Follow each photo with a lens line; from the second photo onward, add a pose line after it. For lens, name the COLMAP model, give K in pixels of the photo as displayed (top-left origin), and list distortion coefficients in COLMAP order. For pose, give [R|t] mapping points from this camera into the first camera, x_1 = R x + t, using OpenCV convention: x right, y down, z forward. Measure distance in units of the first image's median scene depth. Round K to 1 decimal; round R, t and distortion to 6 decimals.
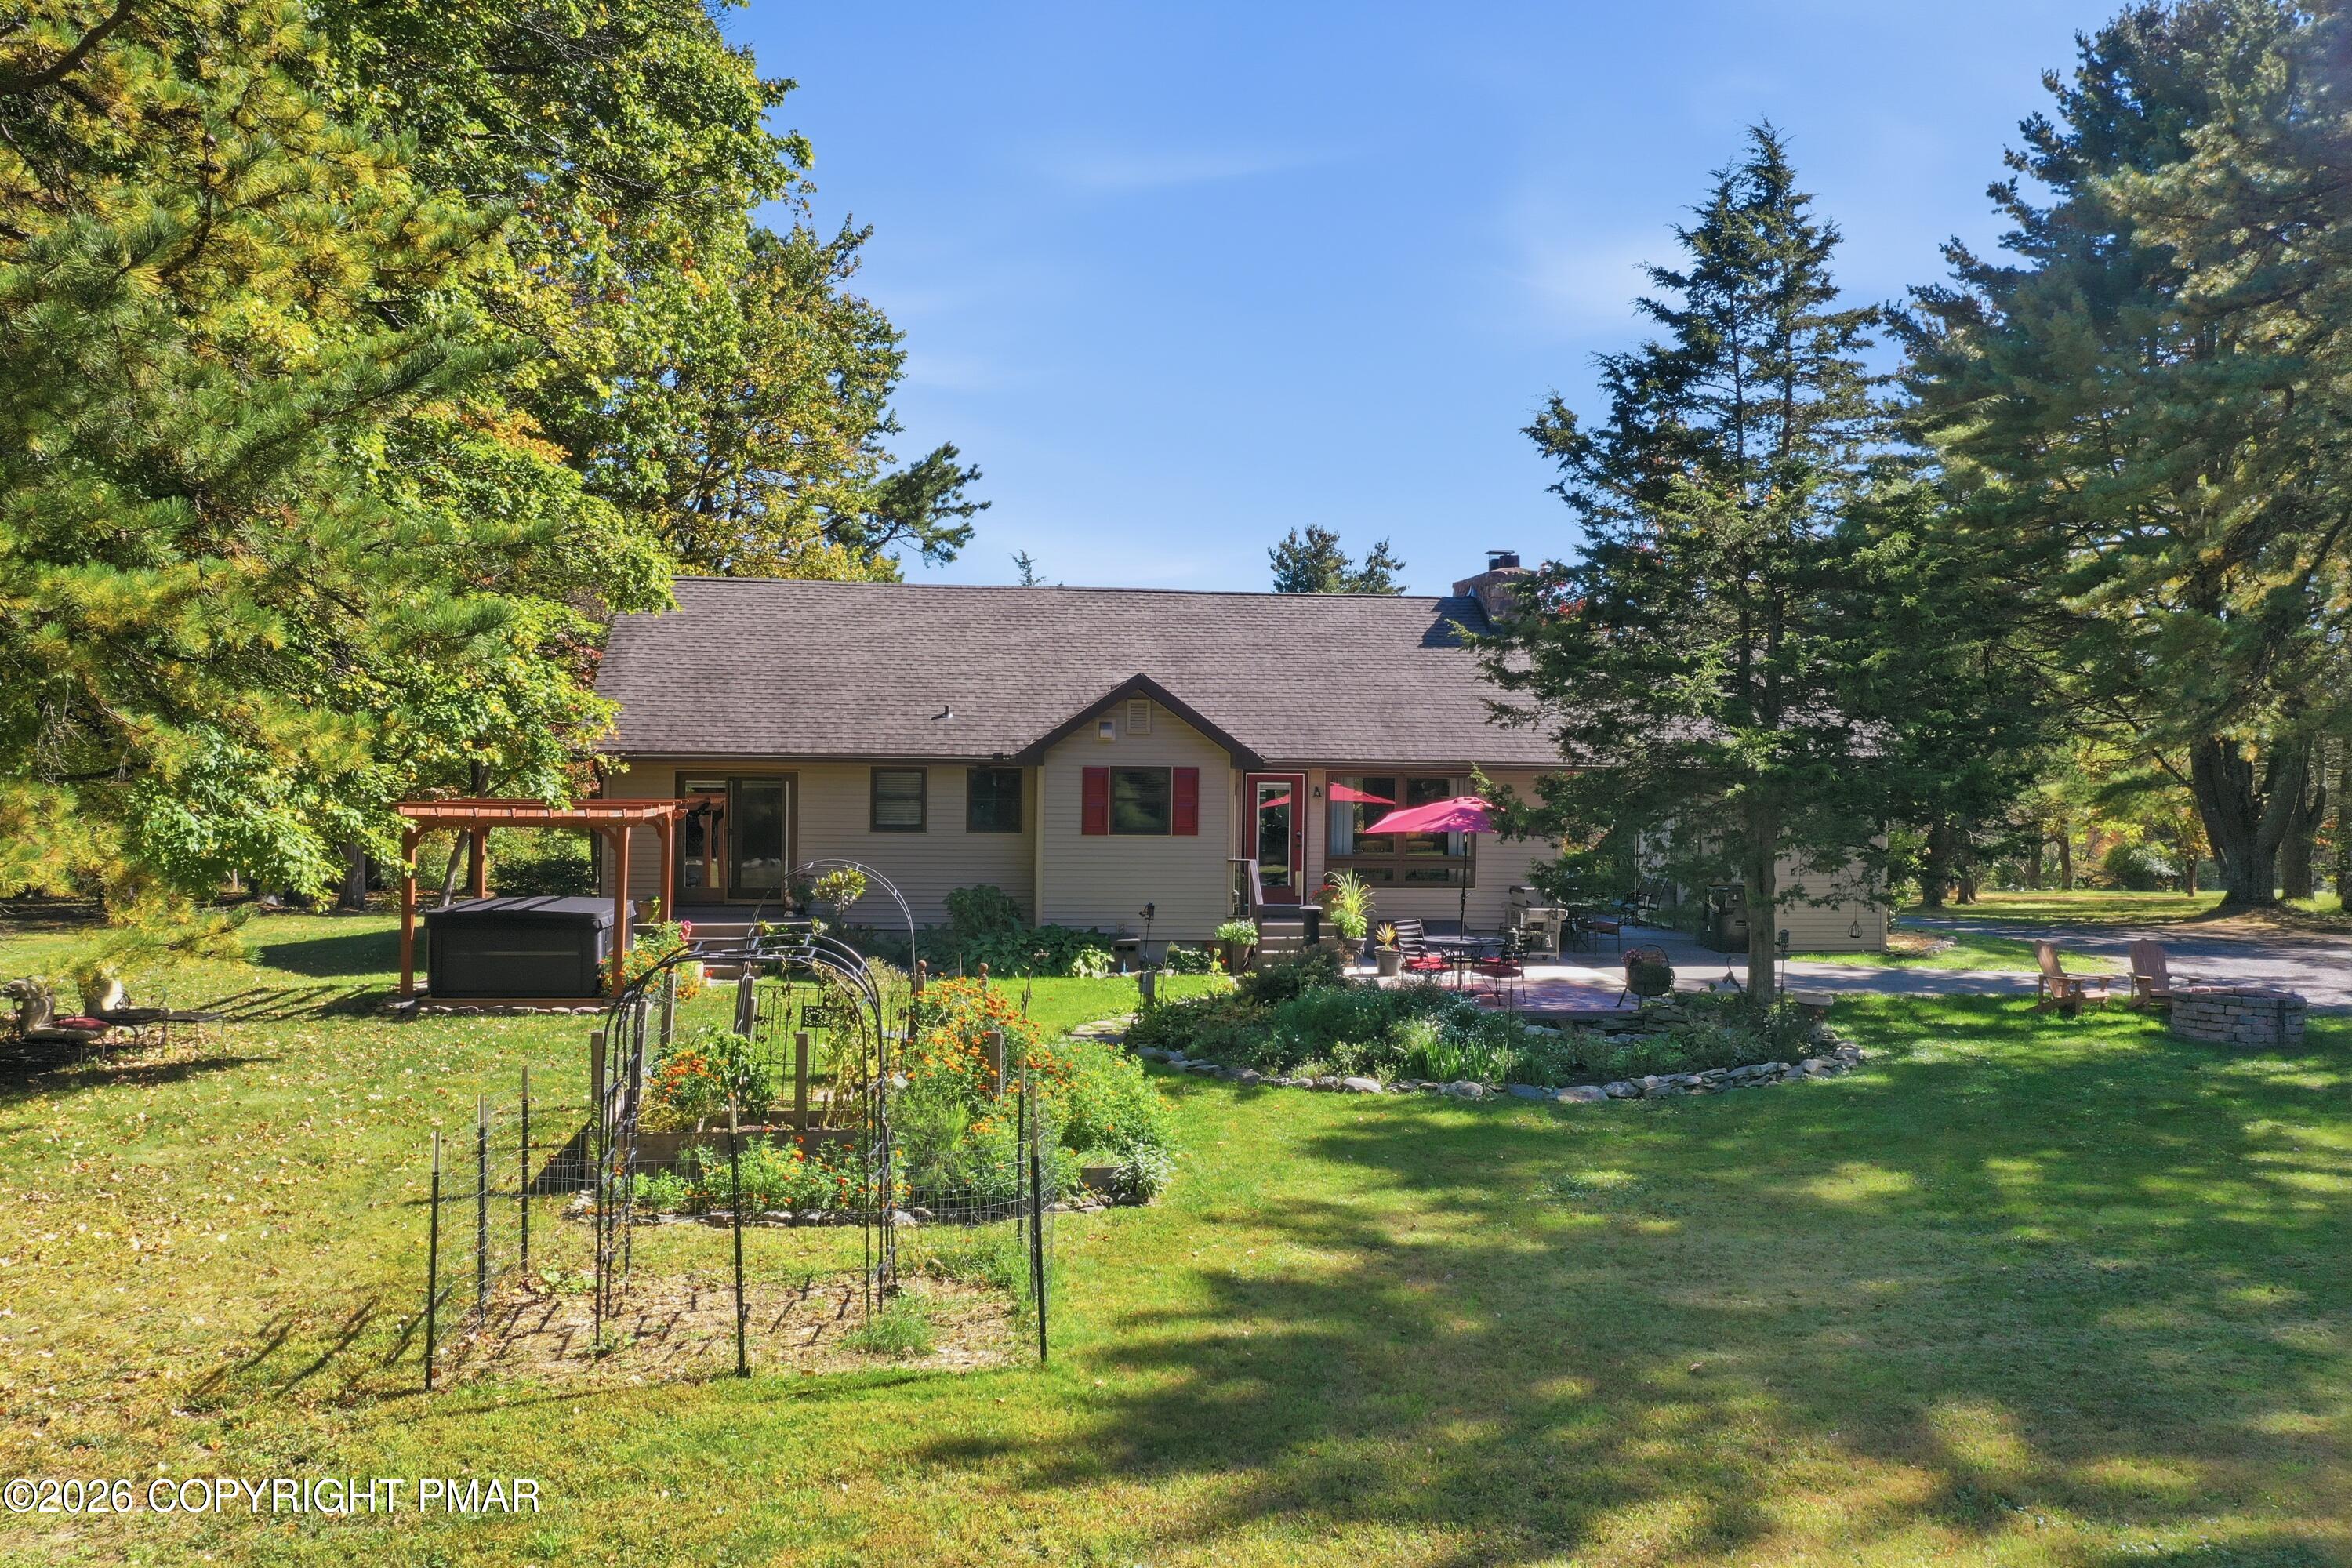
lens RADIAL K [[1866.8, 0, 1166.7], [0, 1866.8, 781.8], [0, 0, 1]] dist [-0.000928, 0.003427]
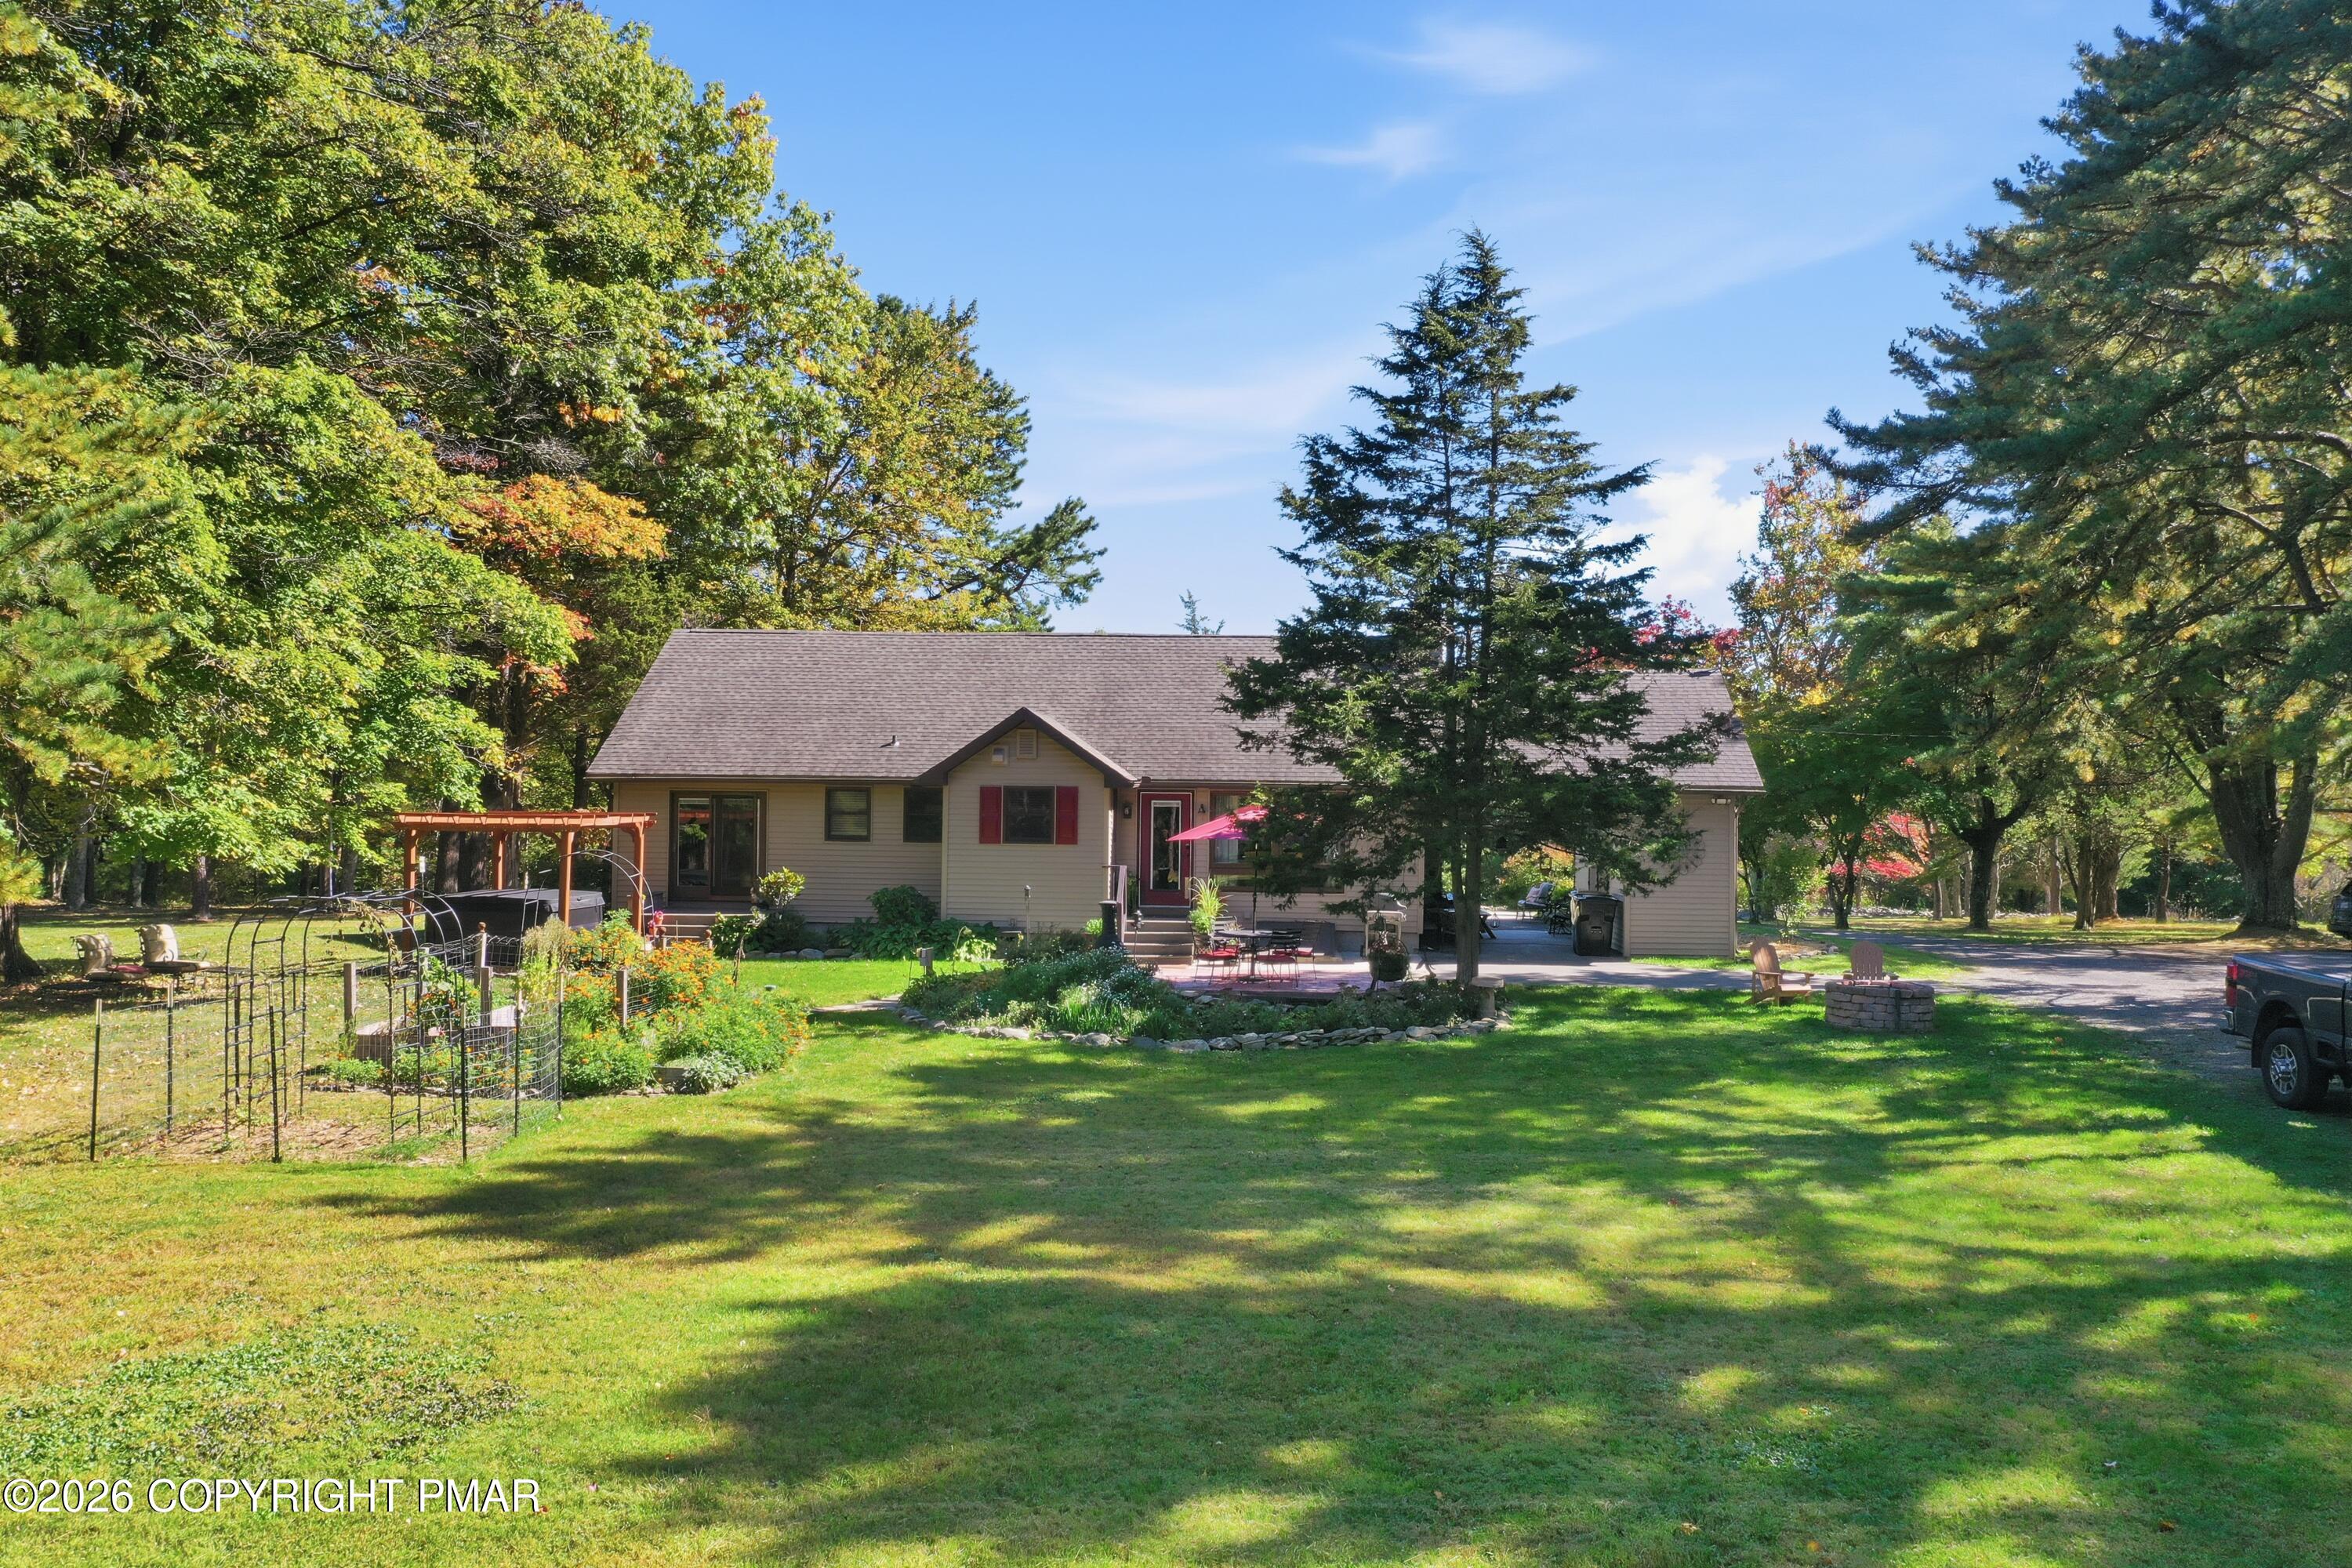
lens RADIAL K [[1866.8, 0, 1166.7], [0, 1866.8, 781.8], [0, 0, 1]] dist [-0.000928, 0.003427]
pose [[0.984404, -0.000553, -0.175920, 0.302695], [-0.002363, 0.999863, -0.016363, 0.009105], [0.175905, 0.016523, 0.984269, -0.156919]]
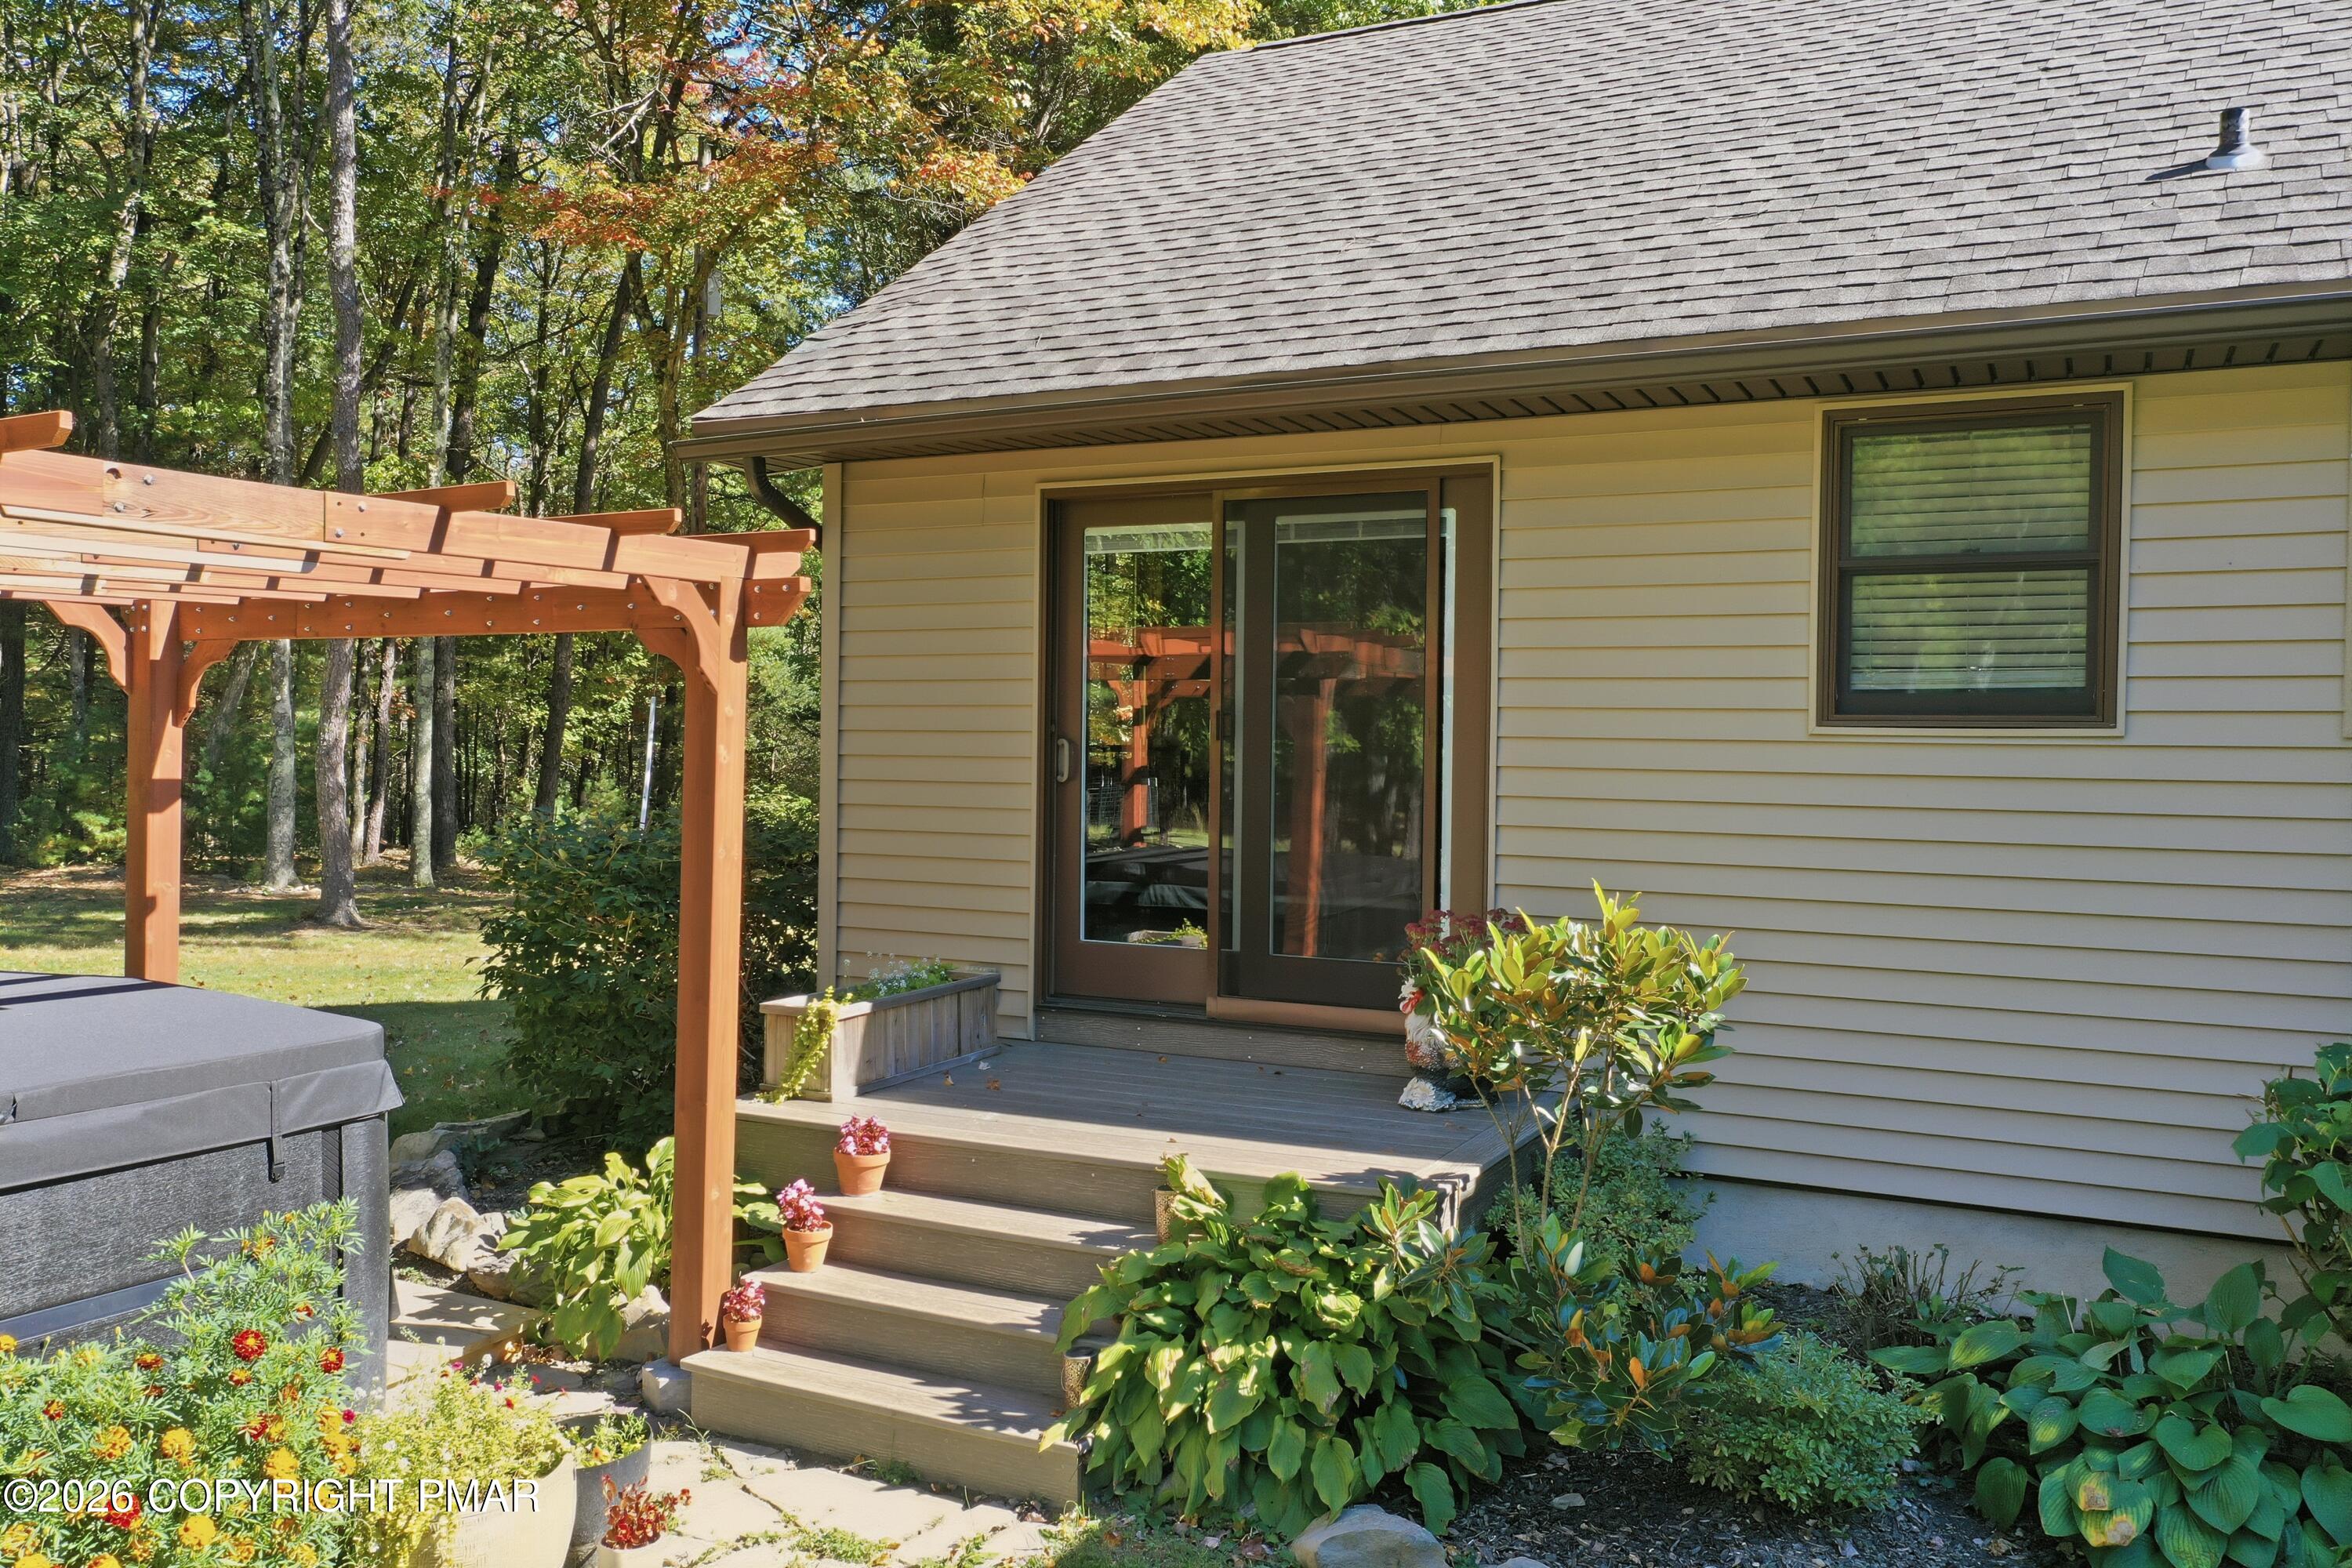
lens RADIAL K [[1866.8, 0, 1166.7], [0, 1866.8, 781.8], [0, 0, 1]] dist [-0.000928, 0.003427]
pose [[0.830798, 0.009496, -0.556493, -0.117616], [-0.009923, 0.999948, 0.002247, 0.037711], [0.556485, 0.003655, 0.830850, 0.892415]]
